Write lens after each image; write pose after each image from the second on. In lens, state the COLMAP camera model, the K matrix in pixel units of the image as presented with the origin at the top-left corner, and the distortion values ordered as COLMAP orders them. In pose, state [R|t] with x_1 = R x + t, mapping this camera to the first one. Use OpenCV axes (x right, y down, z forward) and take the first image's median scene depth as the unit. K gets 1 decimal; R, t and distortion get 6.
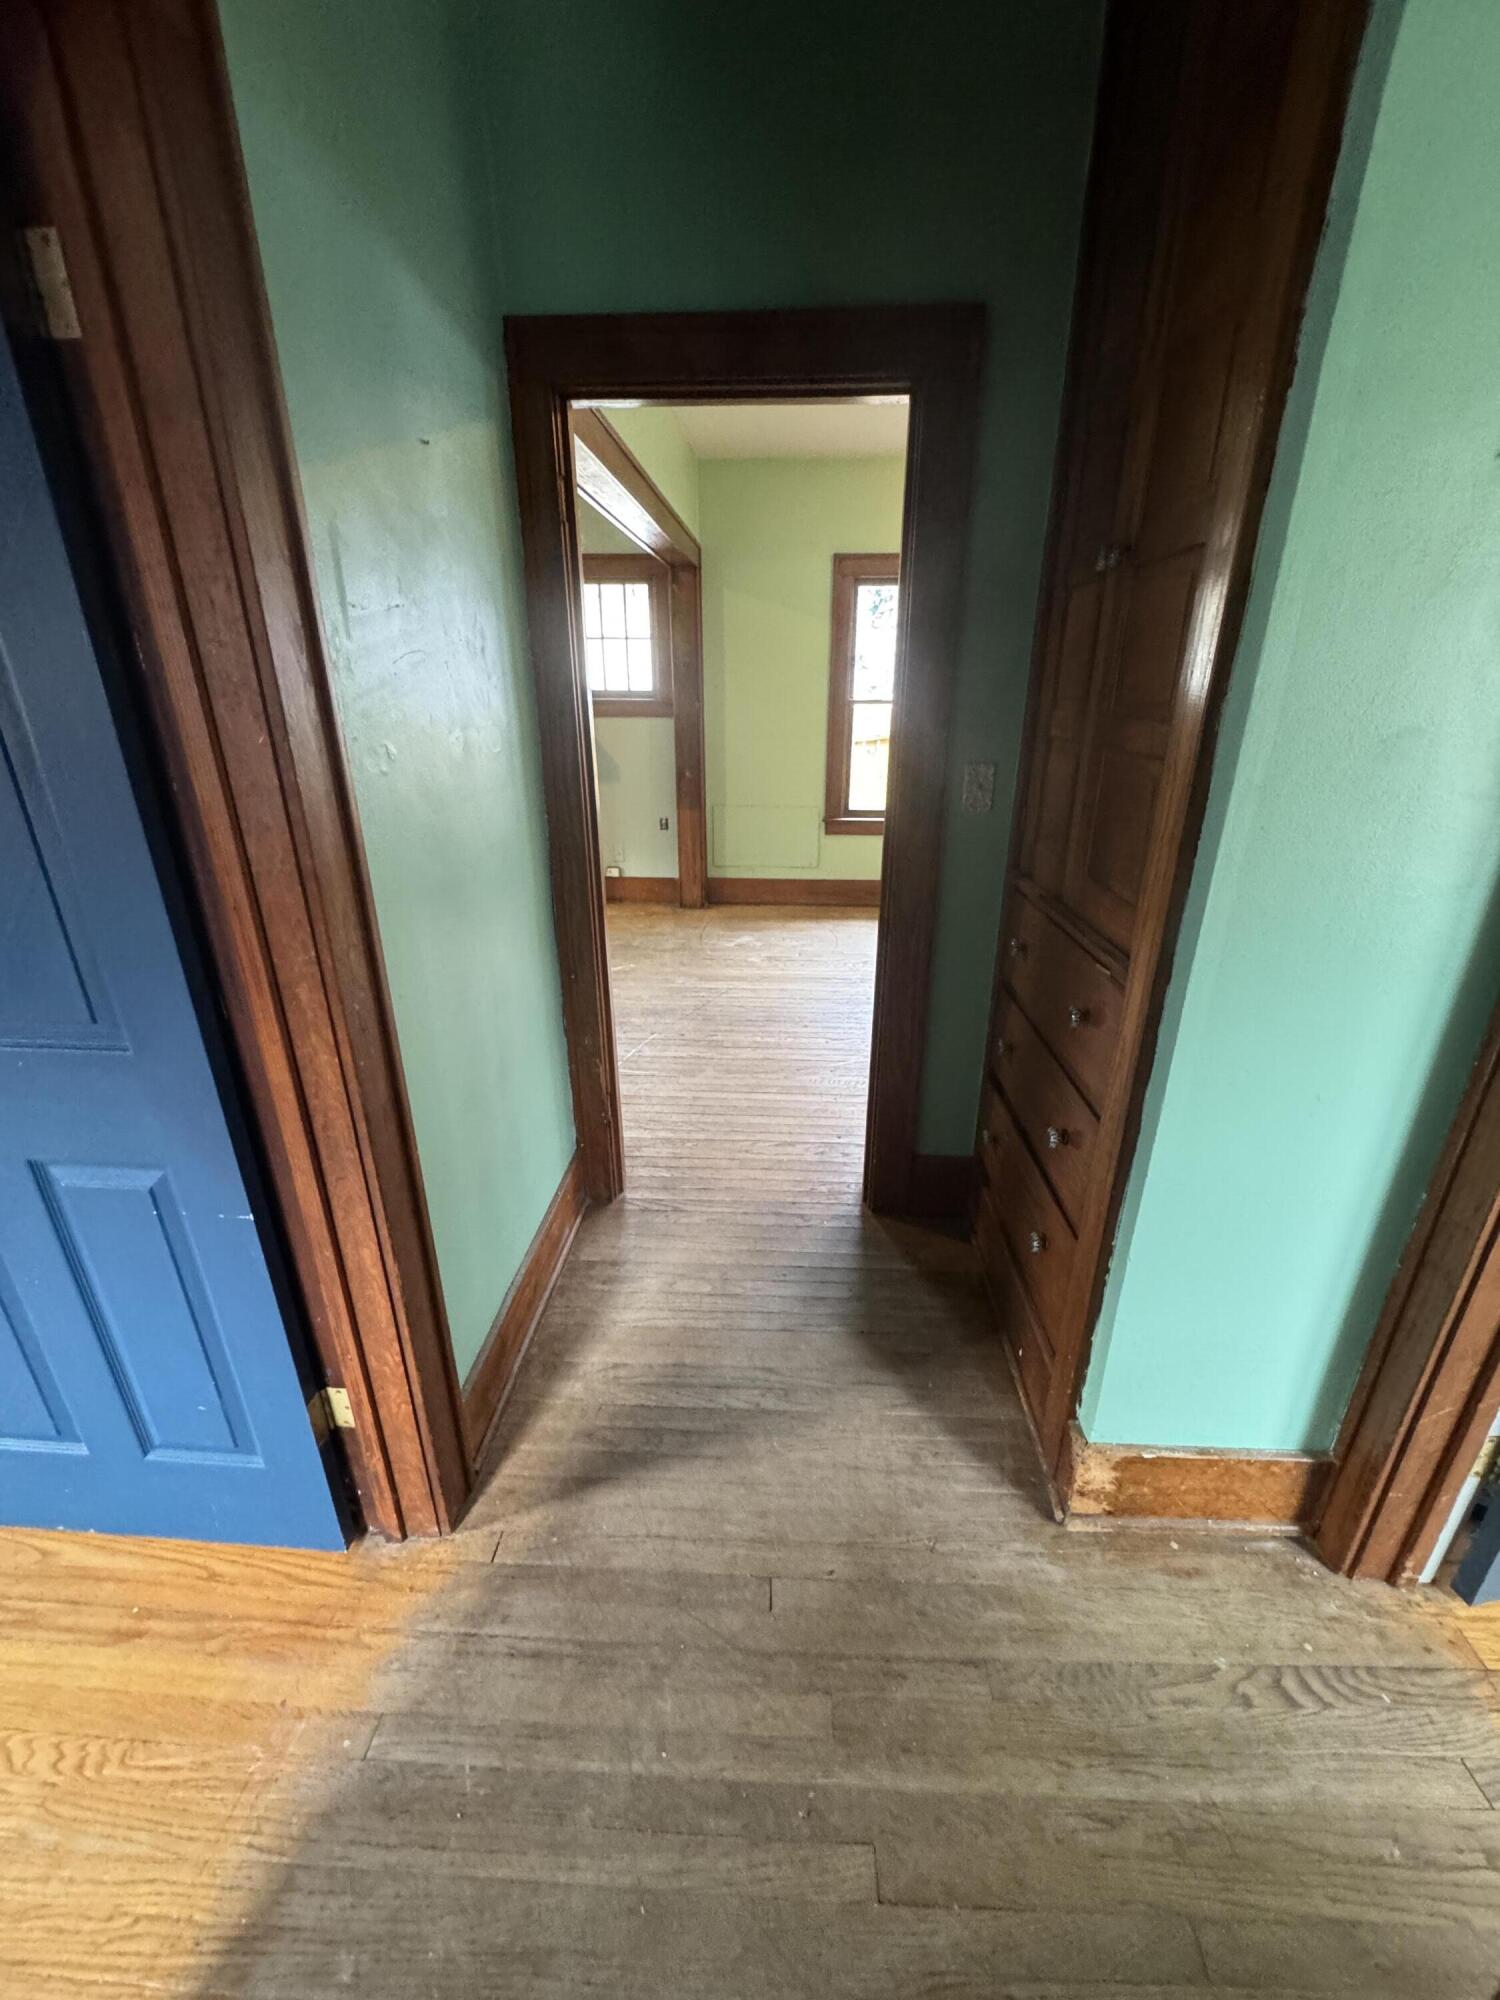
lens RADIAL K [[804.8, 0, 750.0], [0, 804.8, 1000.0], [0, 0, 1]] dist [-0.006823, -0.000165]
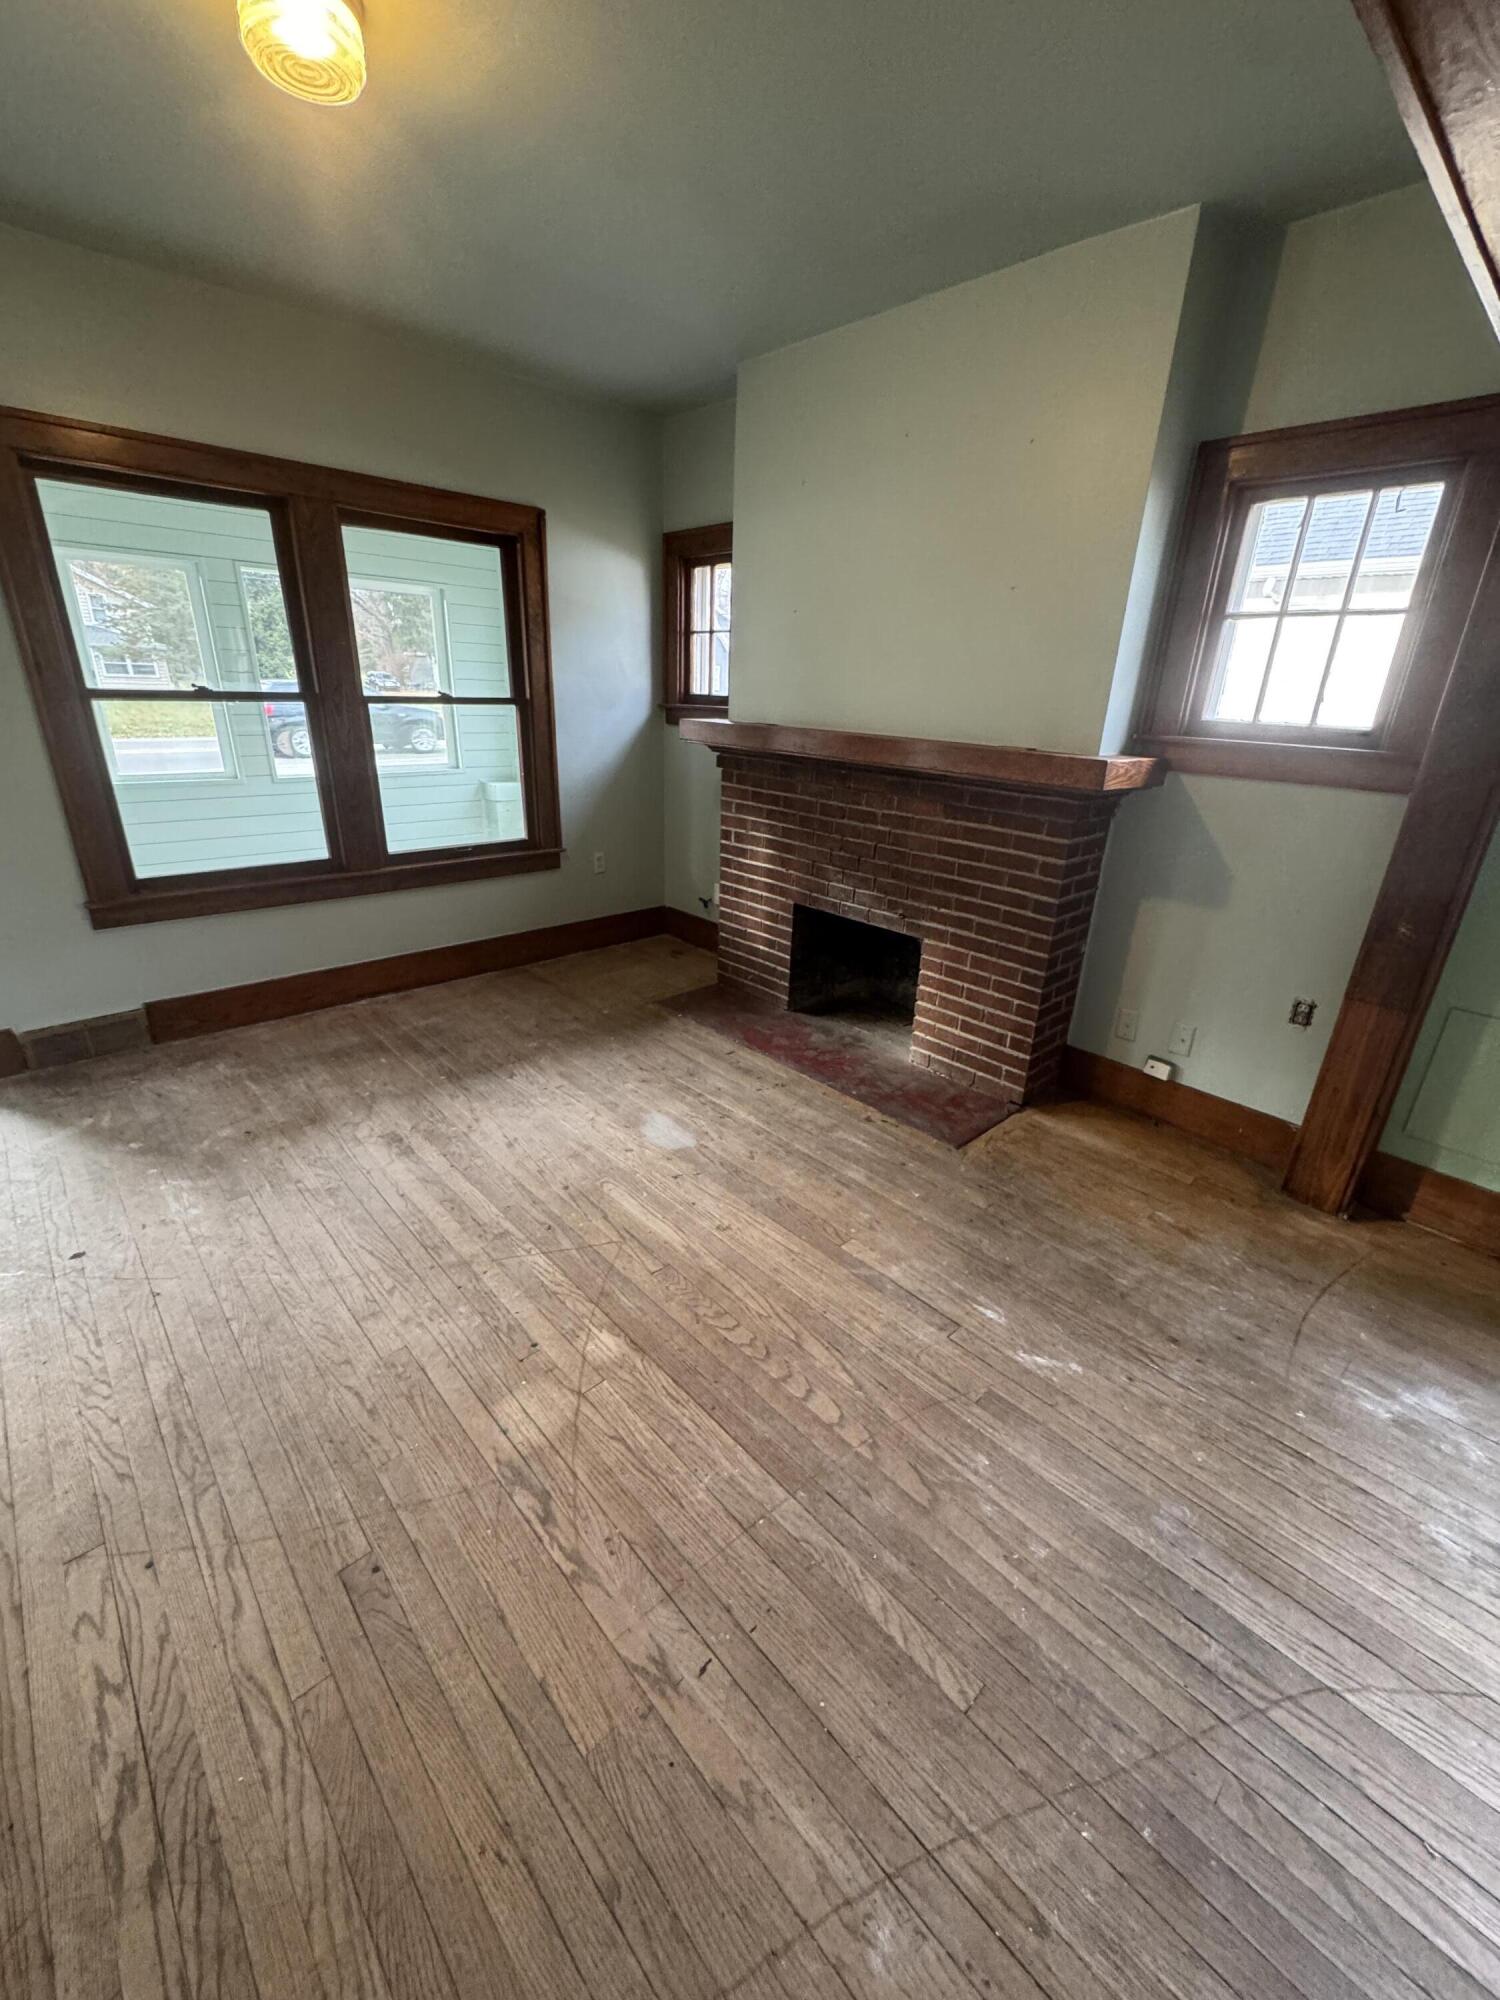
lens RADIAL K [[804.8, 0, 750.0], [0, 804.8, 1000.0], [0, 0, 1]] dist [-0.006823, -0.000165]
pose [[0.721754, 0.276223, -0.634643, -0.049184], [-0.290715, 0.953097, 0.084210, -0.186548], [0.628137, 0.123722, 0.768203, 0.481664]]
